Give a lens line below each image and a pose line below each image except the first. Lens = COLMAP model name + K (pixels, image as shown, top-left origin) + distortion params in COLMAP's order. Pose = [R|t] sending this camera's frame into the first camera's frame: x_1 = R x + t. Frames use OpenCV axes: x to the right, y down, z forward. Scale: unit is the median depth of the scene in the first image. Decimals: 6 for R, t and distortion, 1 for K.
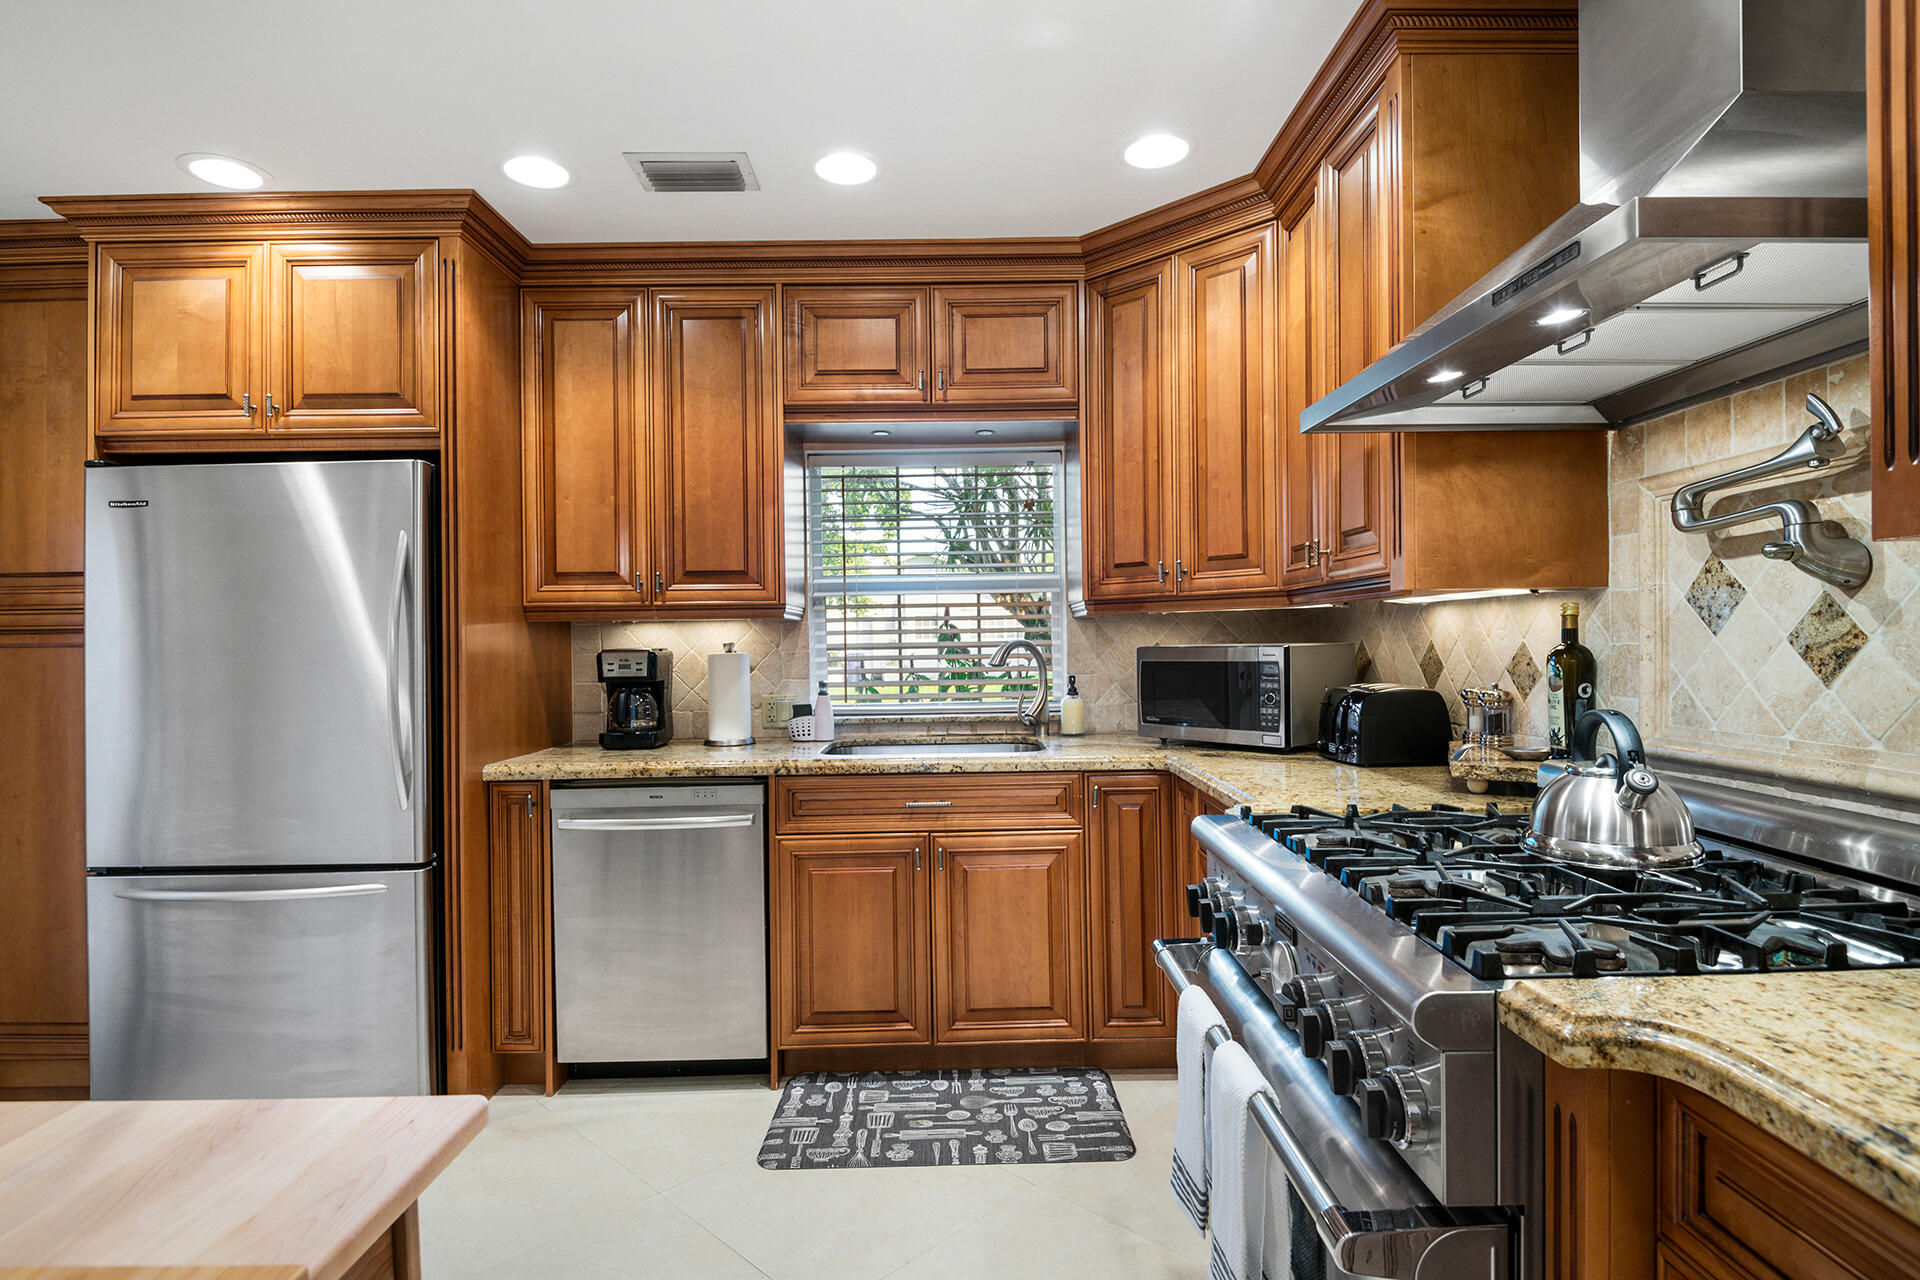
lens RADIAL K [[999.7, 0, 988.1], [0, 999.7, 634.4], [0, 0, 1]] dist [-0.000937, -0.013704]
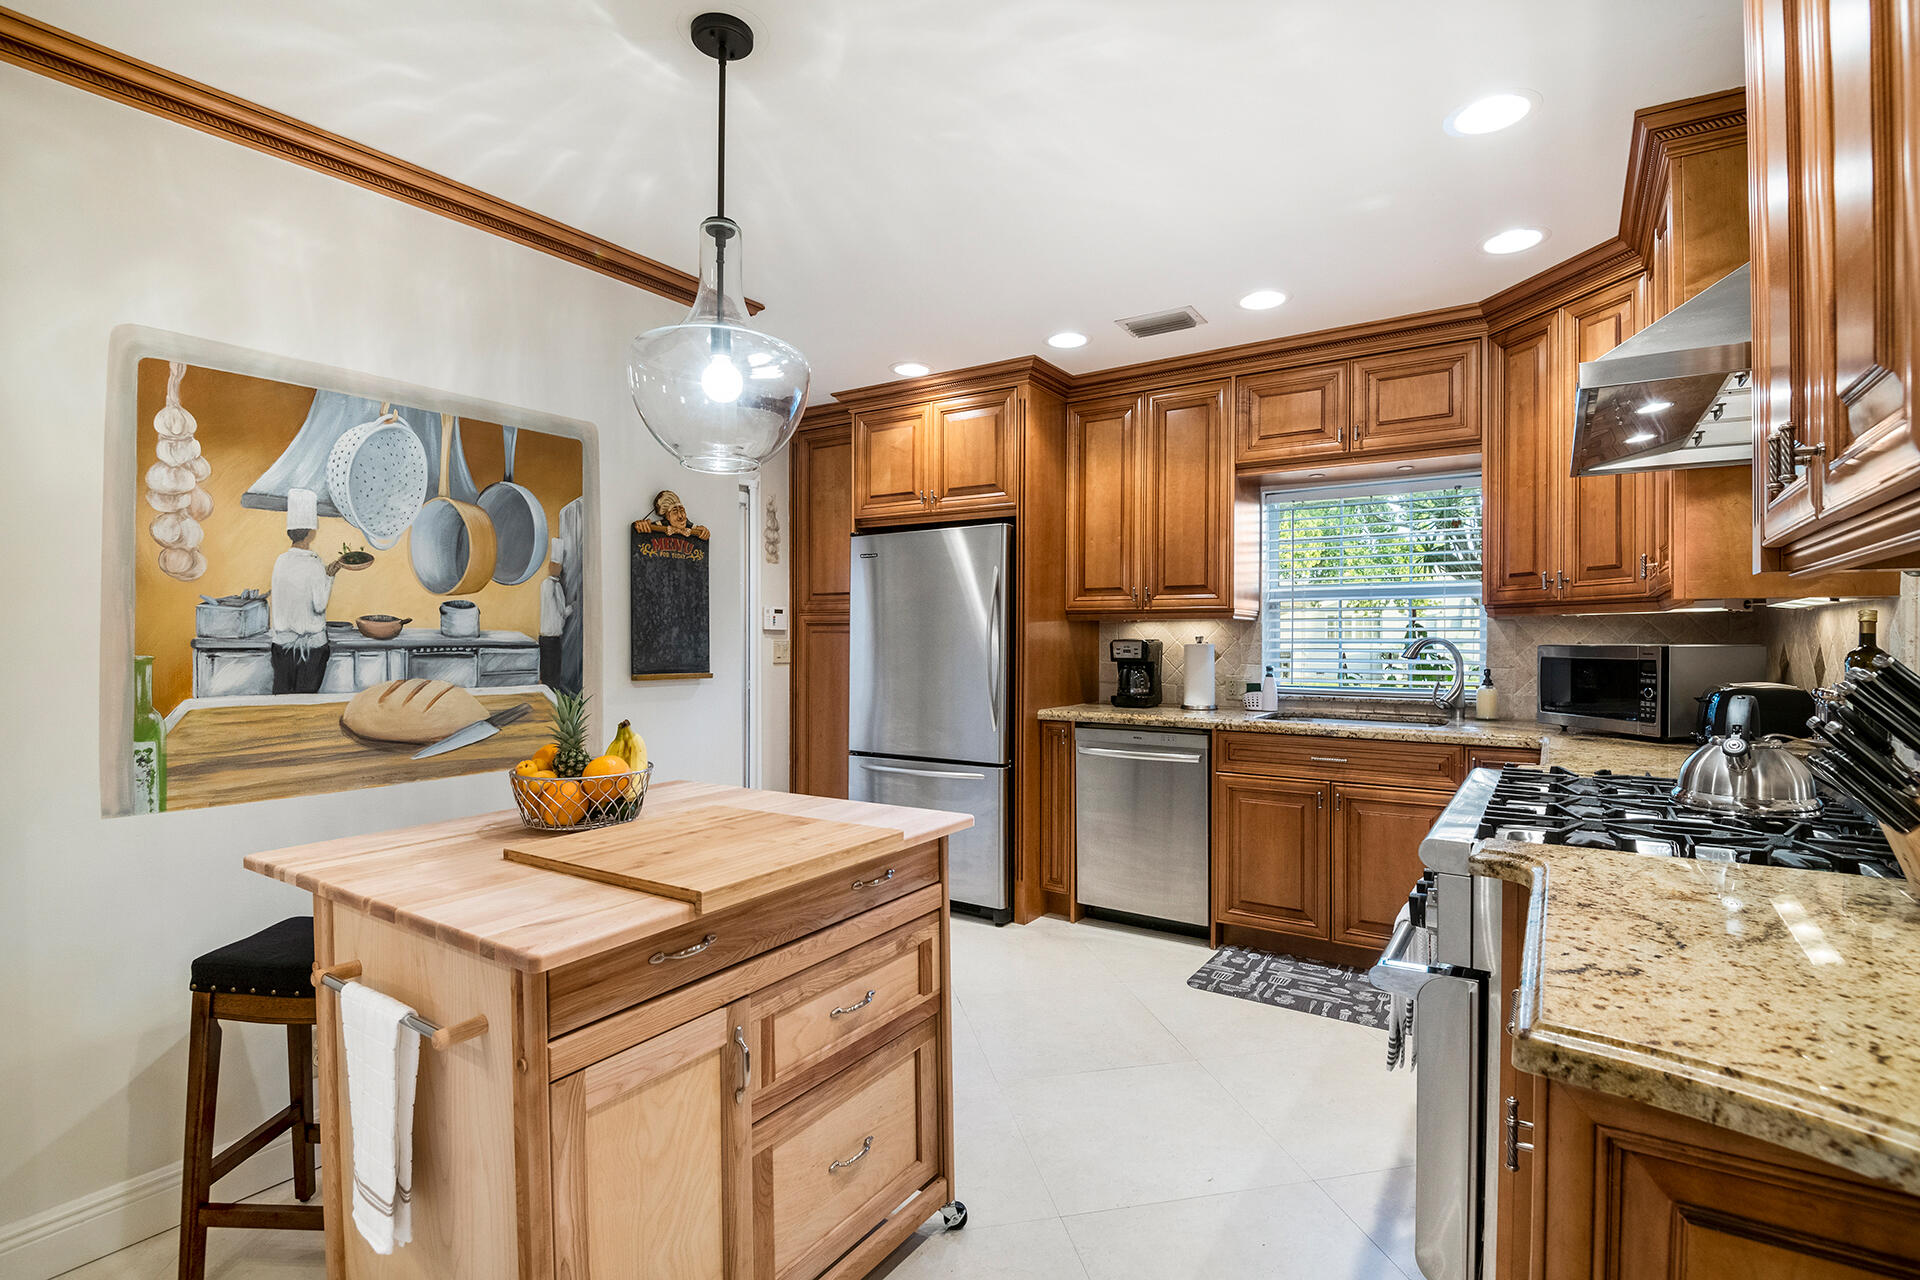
lens RADIAL K [[913.0, 0, 962.5], [0, 913.0, 644.0], [0, 0, 1]] dist [-0.034504, -0.000918]
pose [[0.817839, 0.019618, -0.575113, 0.233770], [-0.011177, 0.999772, 0.018209, -0.000333], [0.575339, -0.008464, 0.817871, -0.266545]]
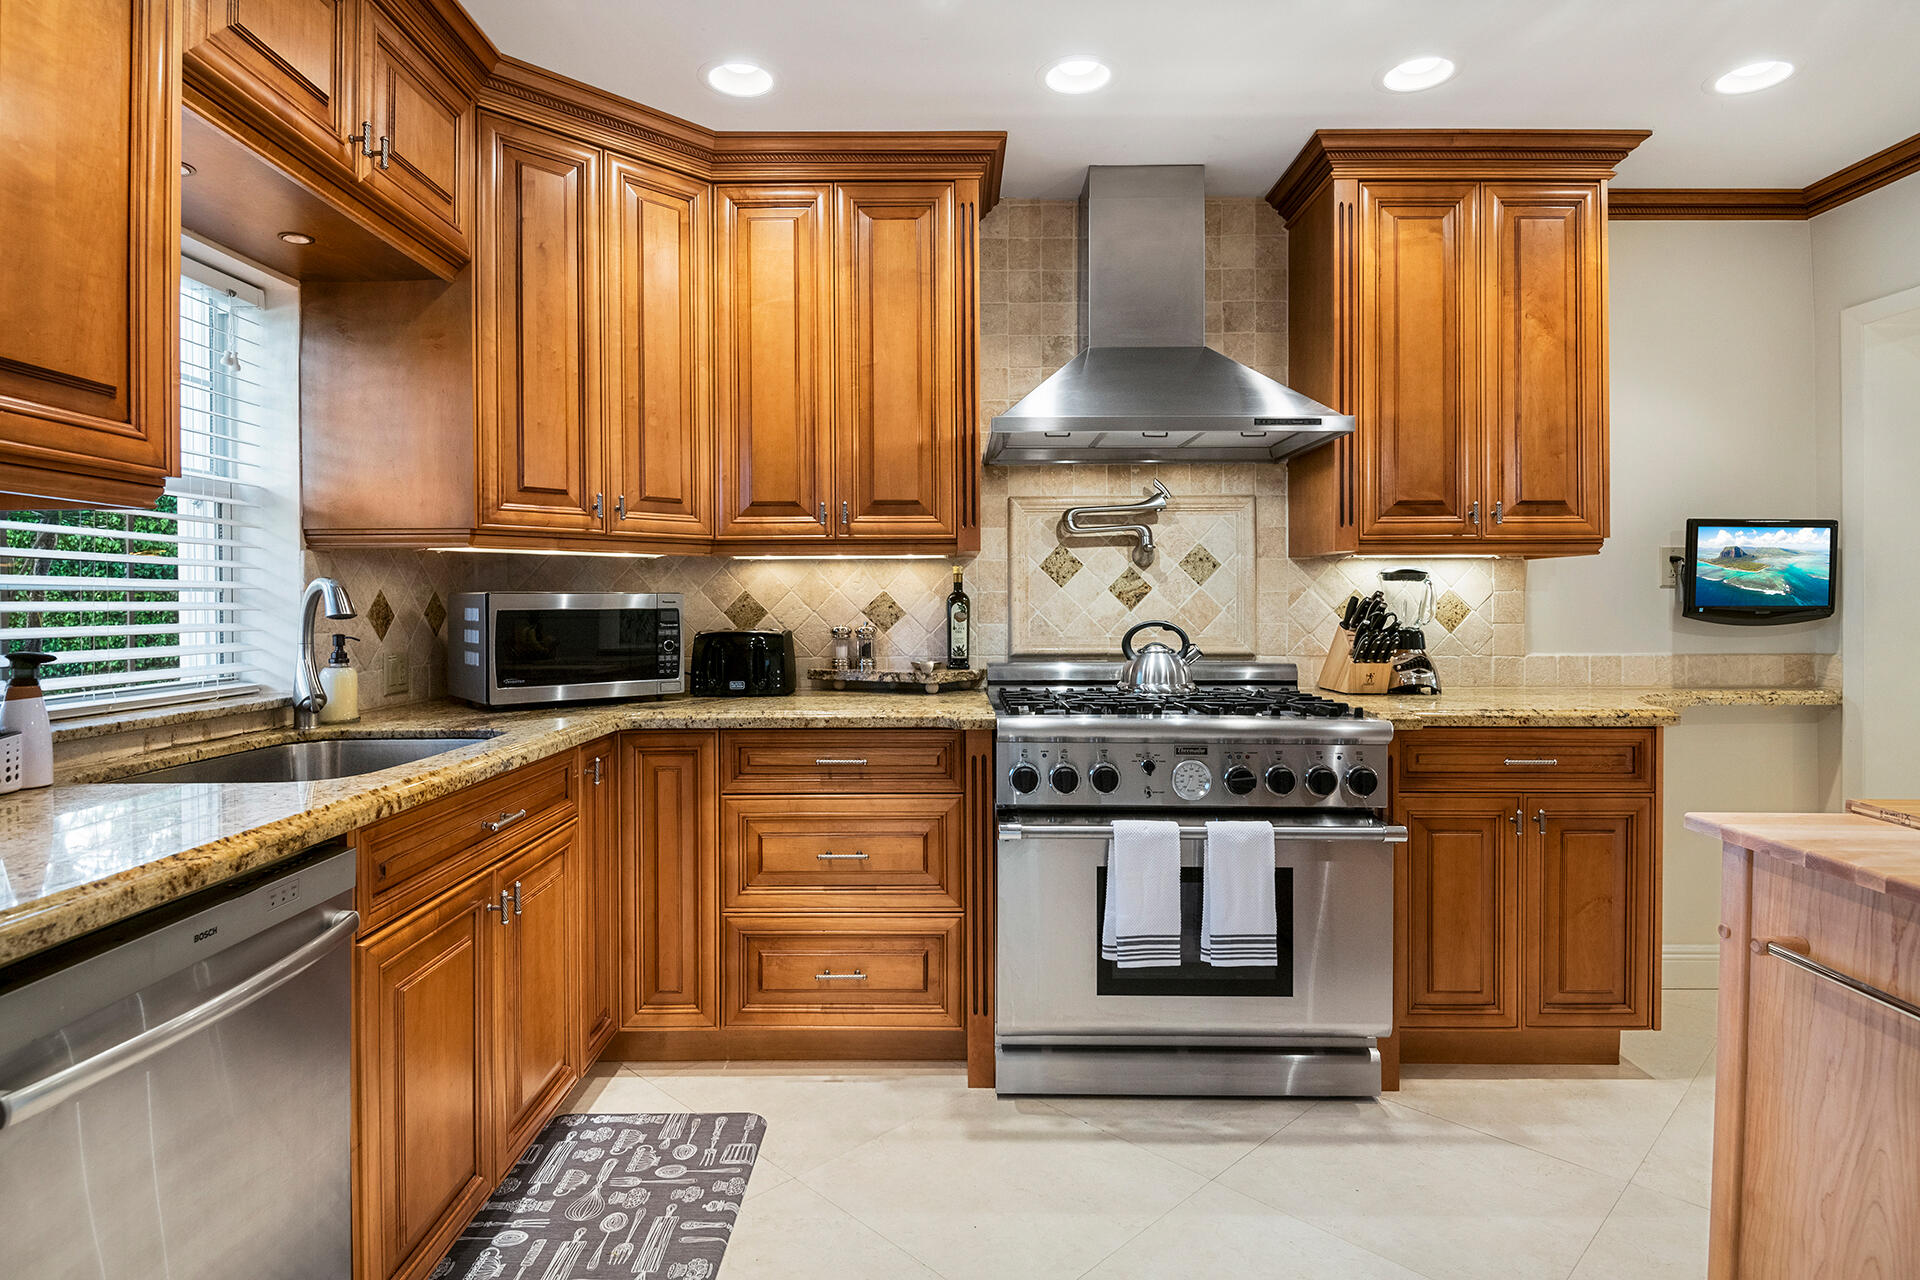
lens RADIAL K [[999.7, 0, 957.7], [0, 999.7, 607.5], [0, 0, 1]] dist [-0.000937, -0.013704]
pose [[0.025630, 0.010635, 0.999615, -0.726860], [-0.000977, 0.999943, -0.010613, 0.037058], [-0.999671, -0.000704, 0.025639, 0.700883]]
